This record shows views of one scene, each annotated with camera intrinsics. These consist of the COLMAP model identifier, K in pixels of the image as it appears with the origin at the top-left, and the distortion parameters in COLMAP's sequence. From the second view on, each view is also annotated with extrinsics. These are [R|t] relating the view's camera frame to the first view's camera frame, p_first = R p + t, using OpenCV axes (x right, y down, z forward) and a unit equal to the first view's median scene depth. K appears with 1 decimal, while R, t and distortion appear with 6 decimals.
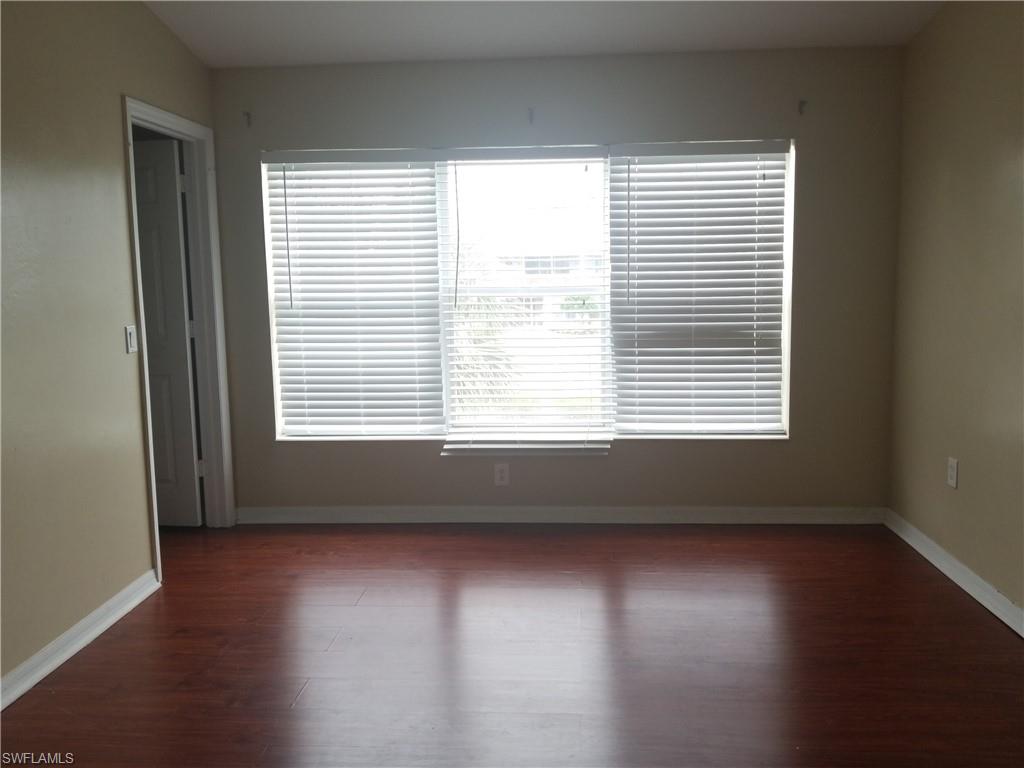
lens RADIAL K [[809.1, 0, 532.3], [0, 809.1, 365.5], [0, 0, 1]] dist [0.102727, -0.203841]
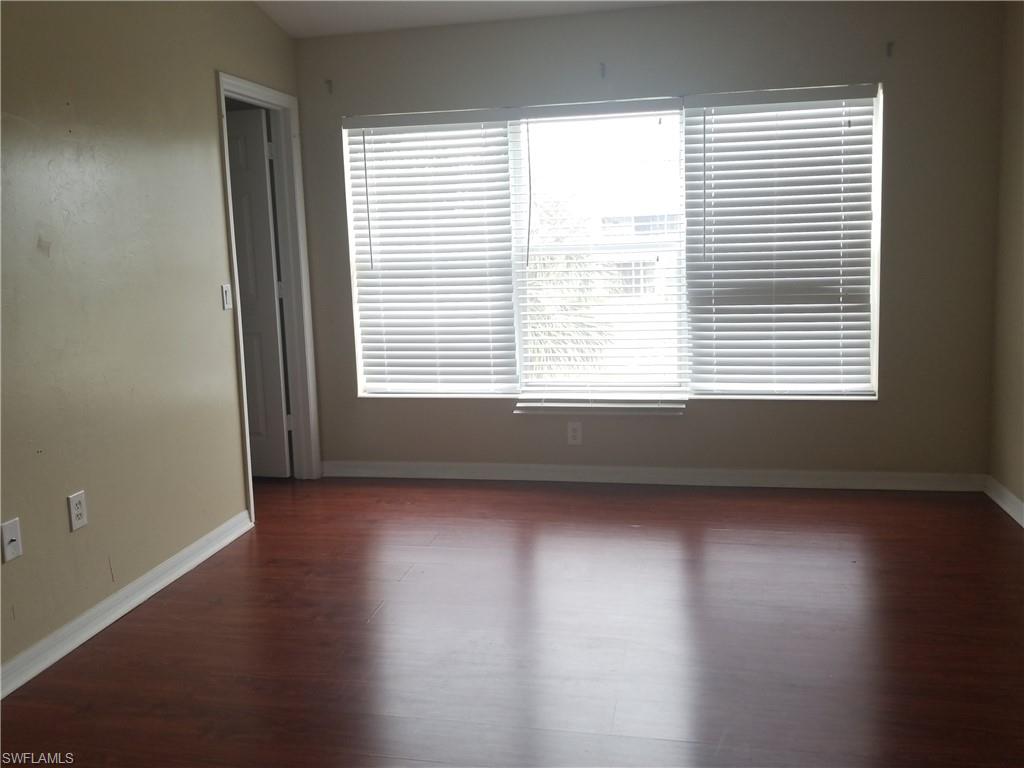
lens RADIAL K [[912.5, 0, 512.4], [0, 912.5, 363.6], [0, 0, 1]] dist [0.123250, -0.297602]
pose [[0.989149, 0.002324, -0.146897, 0.052591], [0.000844, 0.999768, 0.021503, 0.024531], [0.146913, -0.021394, 0.988918, -0.124976]]
